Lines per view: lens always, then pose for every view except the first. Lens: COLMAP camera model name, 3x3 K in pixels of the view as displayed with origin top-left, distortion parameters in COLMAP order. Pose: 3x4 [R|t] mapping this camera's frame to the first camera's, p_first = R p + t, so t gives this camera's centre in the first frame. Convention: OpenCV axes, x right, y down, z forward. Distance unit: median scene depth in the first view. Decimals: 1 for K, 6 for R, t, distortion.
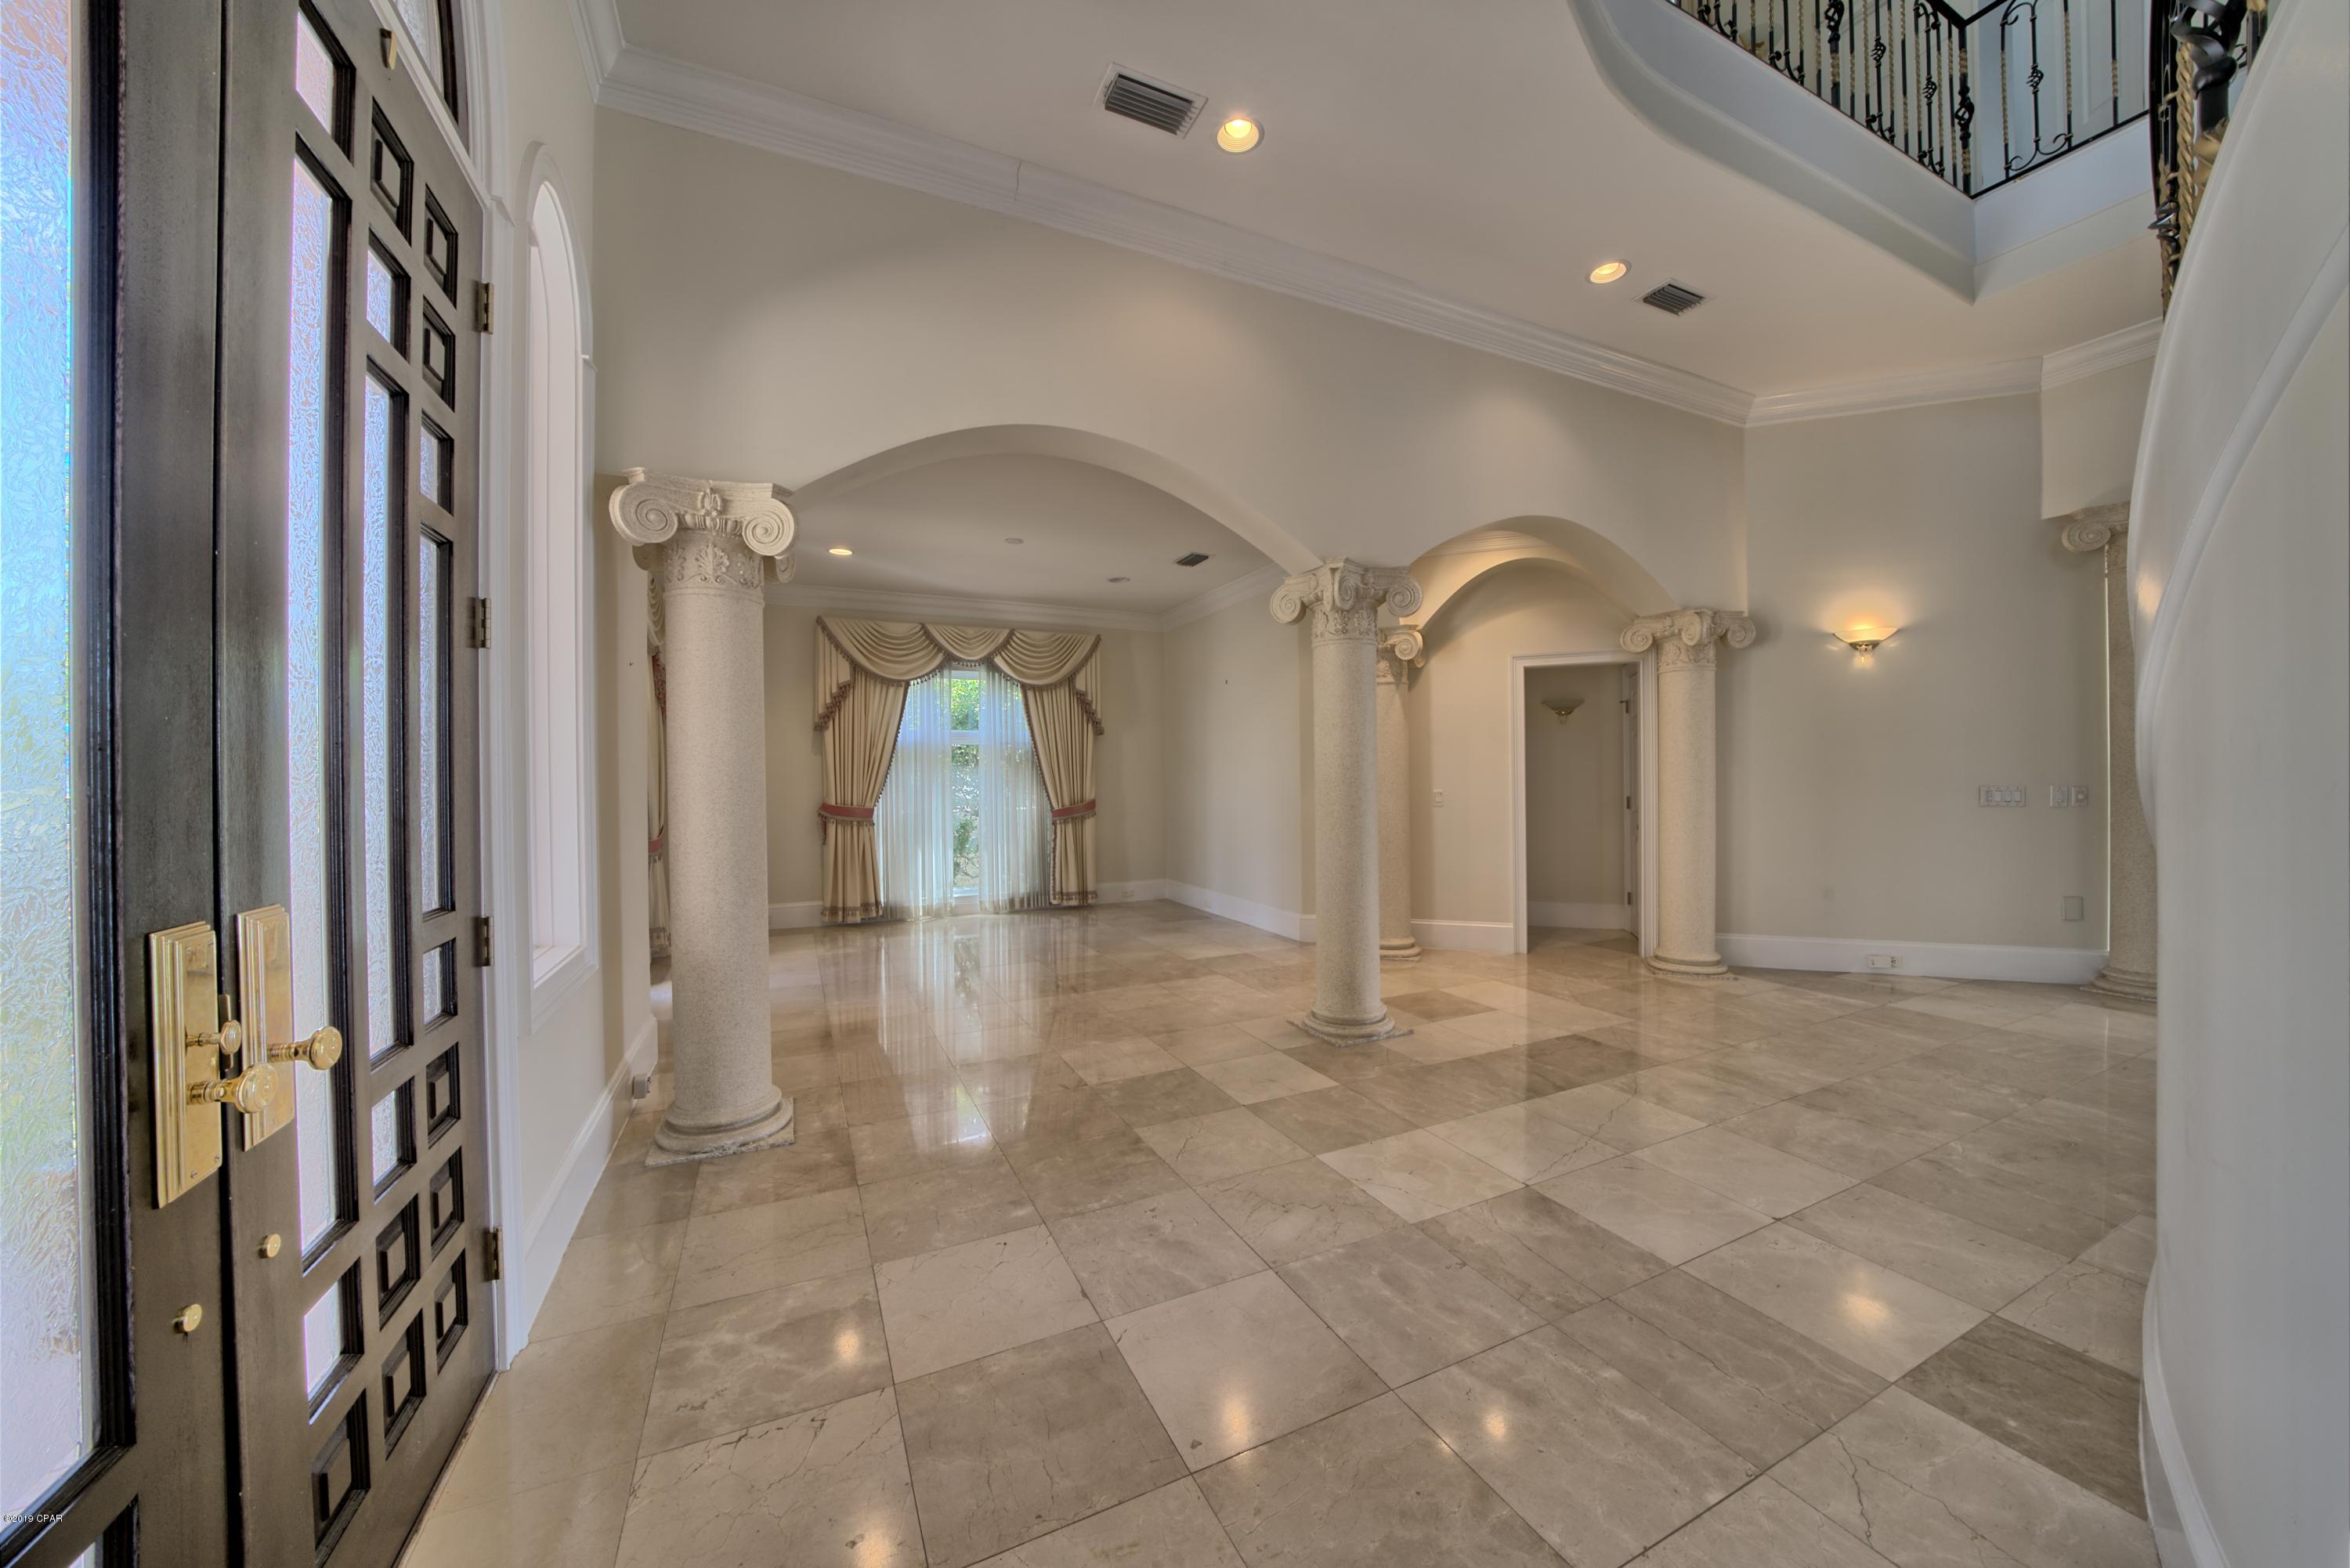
lens RADIAL K [[808.1, 0, 1180.3], [0, 808.1, 781.8], [0, 0, 1]] dist [-0.017574, 0.001141]
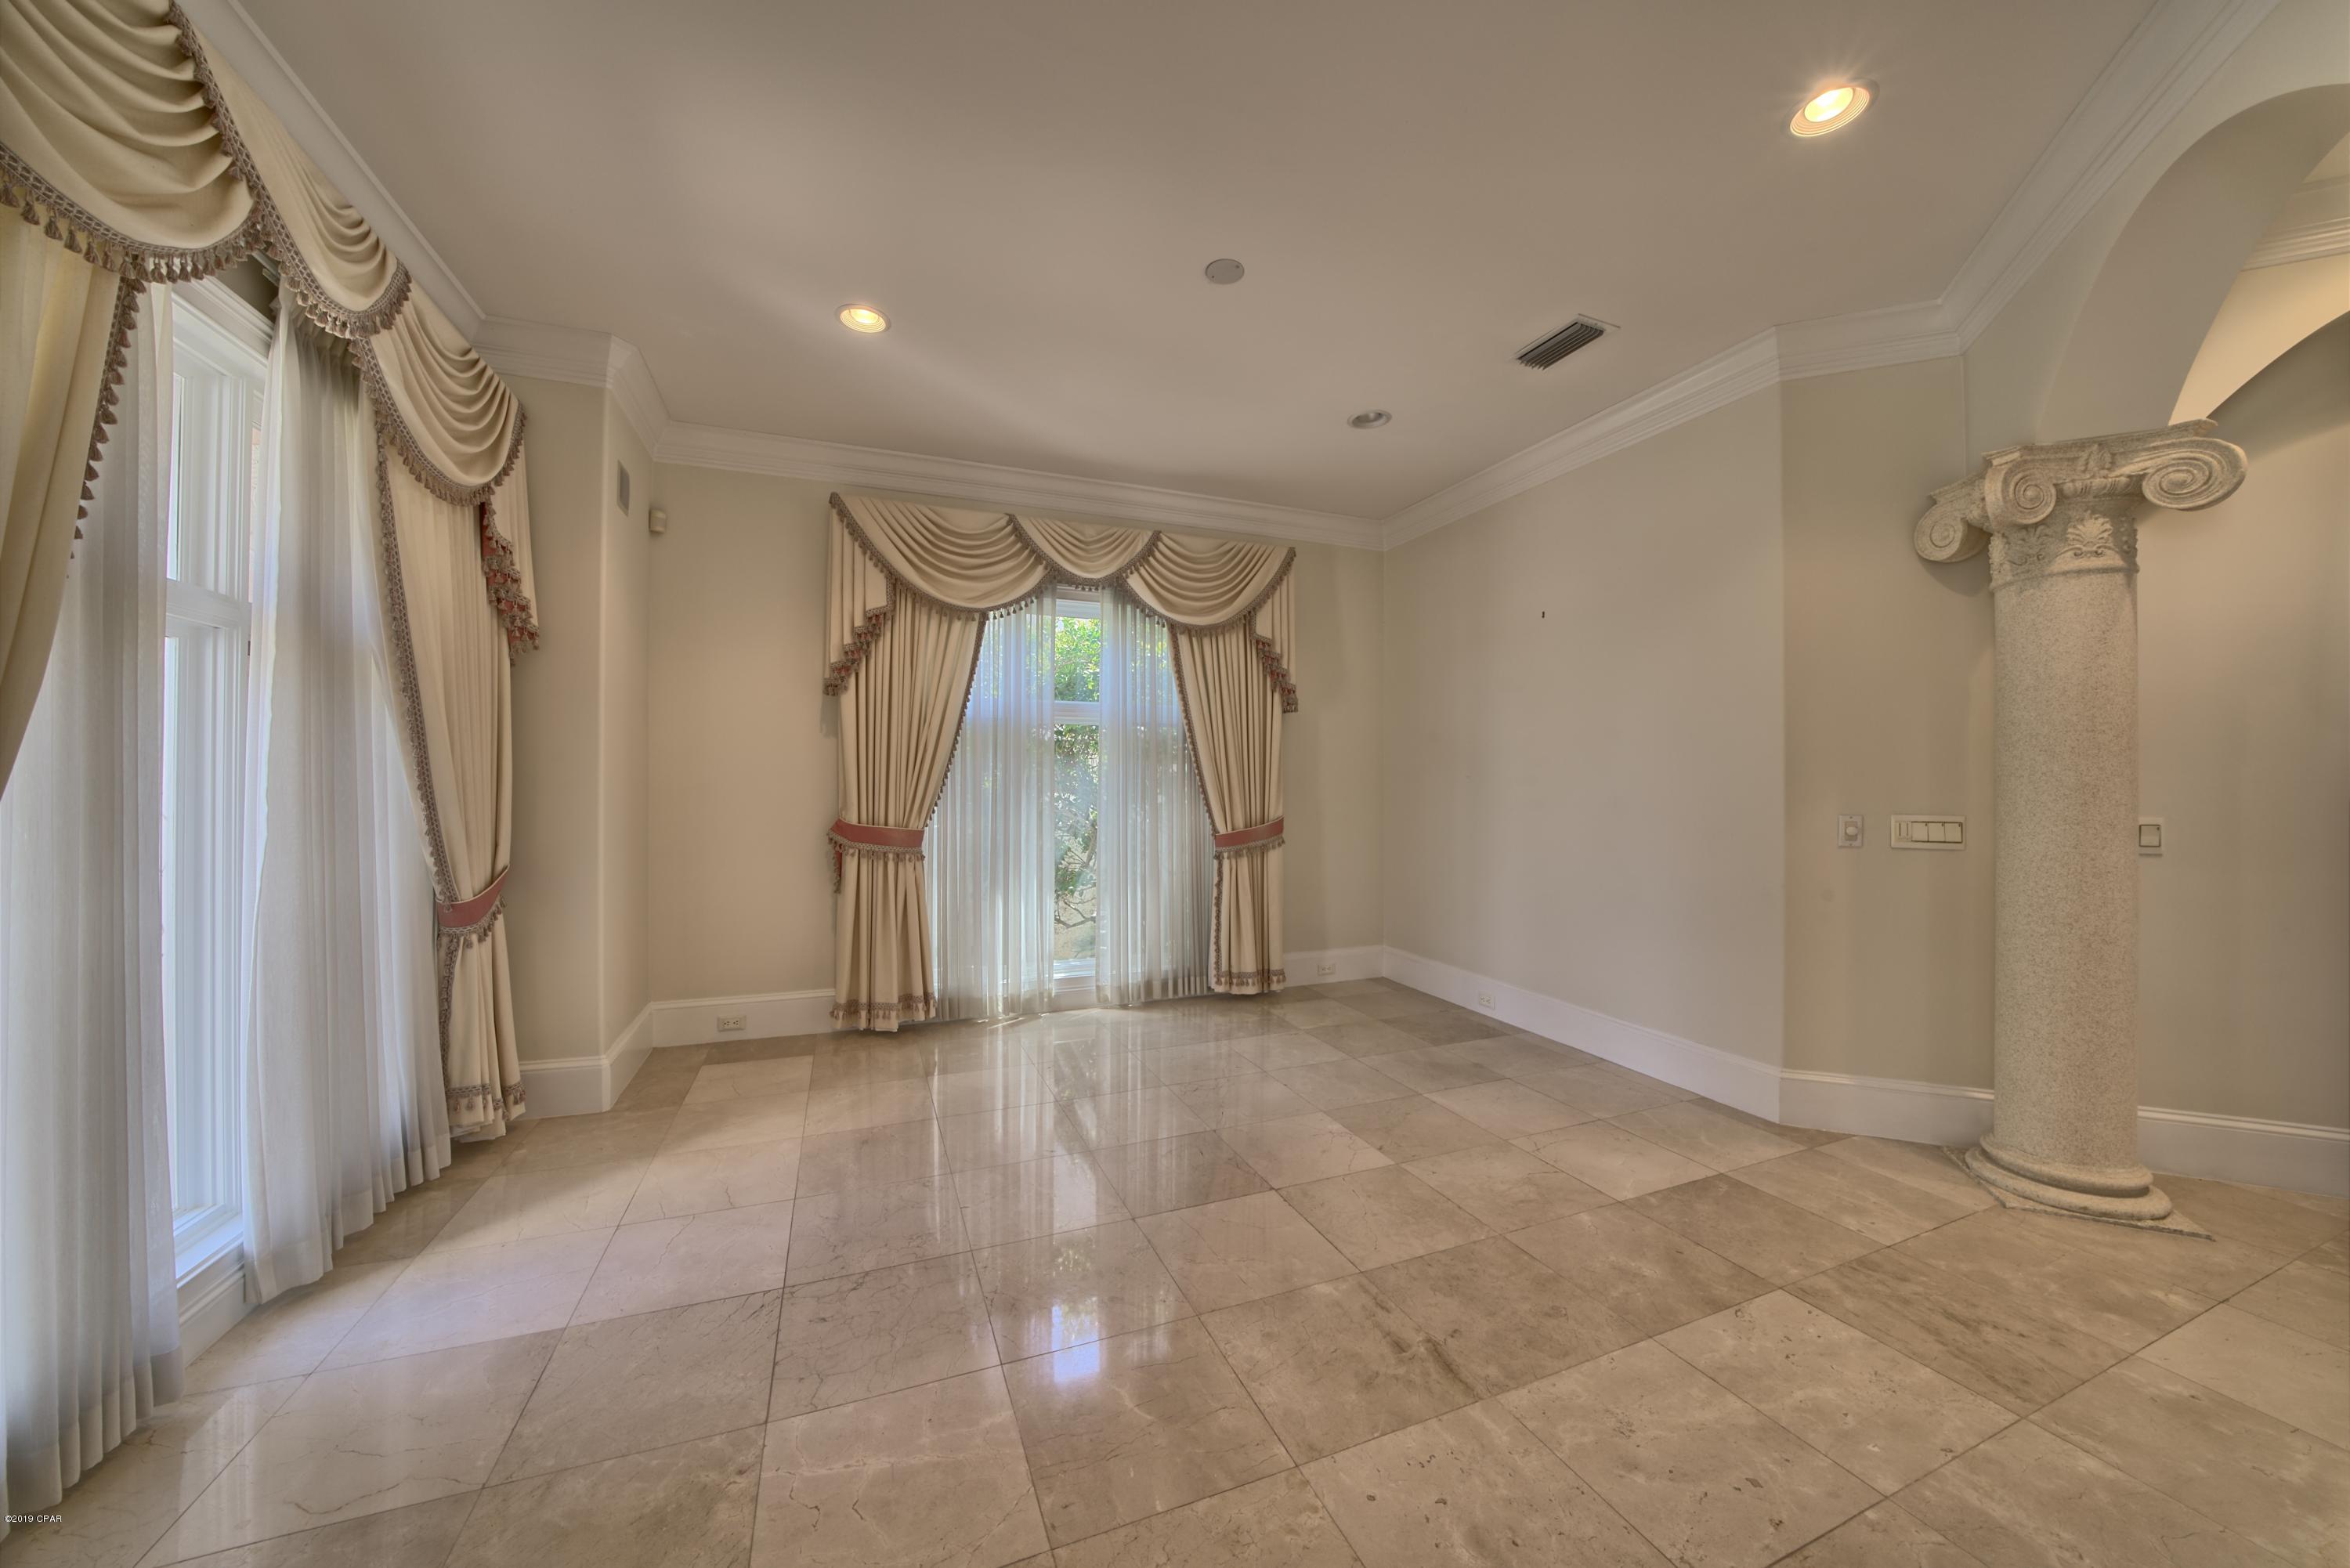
lens RADIAL K [[808.1, 0, 1181.4], [0, 808.1, 782.0], [0, 0, 1]] dist [-0.017574, 0.001141]
pose [[0.997857, 0.012635, -0.064207, -0.149782], [-0.013029, 0.999899, -0.005728, -0.000538], [0.064128, 0.006552, 0.997920, 0.408451]]
